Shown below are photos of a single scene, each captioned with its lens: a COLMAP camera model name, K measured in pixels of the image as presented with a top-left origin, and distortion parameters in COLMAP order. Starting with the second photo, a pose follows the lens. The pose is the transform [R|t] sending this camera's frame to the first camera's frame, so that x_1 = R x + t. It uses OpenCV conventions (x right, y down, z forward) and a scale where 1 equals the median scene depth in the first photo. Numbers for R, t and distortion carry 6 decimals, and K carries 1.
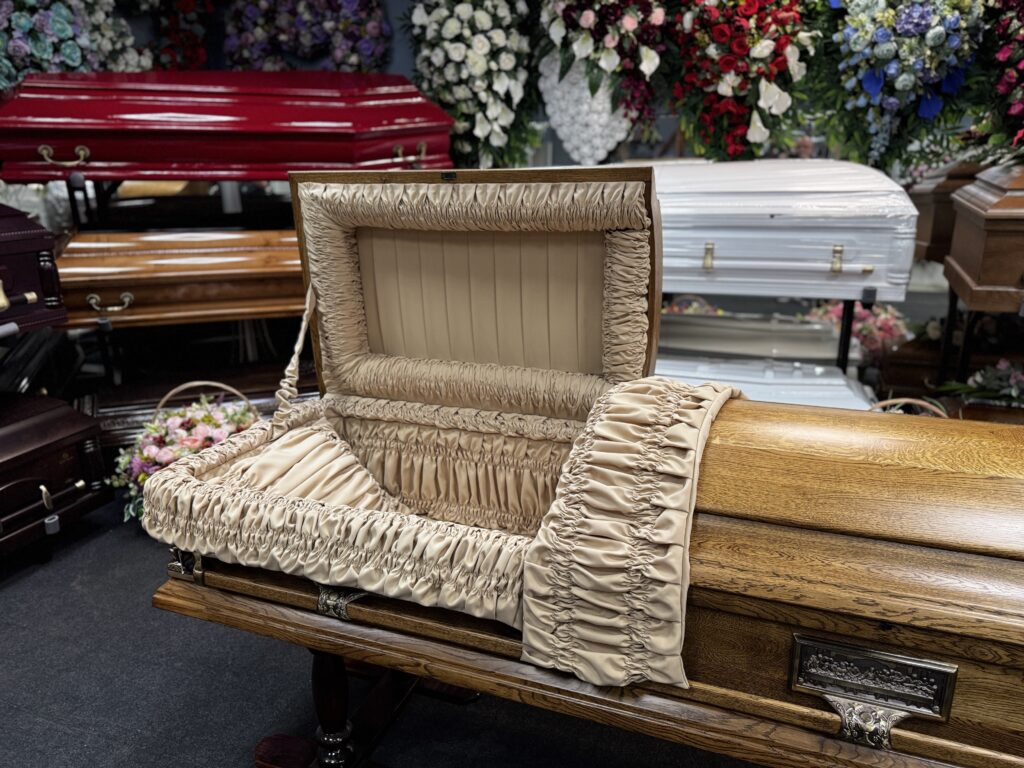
lens RADIAL K [[699.4, 0, 512.0], [0, 699.4, 384.0], [0, 0, 1]] dist [-0.001119, -0.003055]
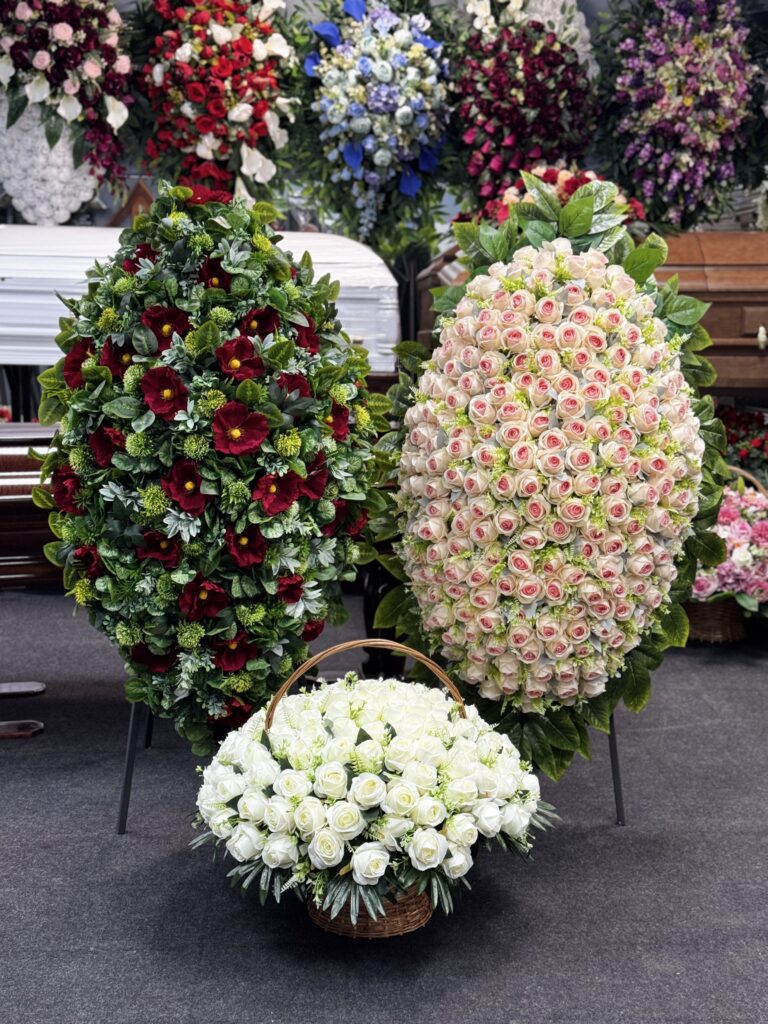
lens RADIAL K [[1446.0, 0, 384.0], [0, 1446.0, 512.0], [0, 0, 1]] dist [0.249381, -0.690745]
pose [[0.918818, -0.032800, 0.393316, -0.246054], [0.086702, 0.988972, -0.120069, 0.289735], [-0.385041, 0.144423, 0.911529, -0.758964]]
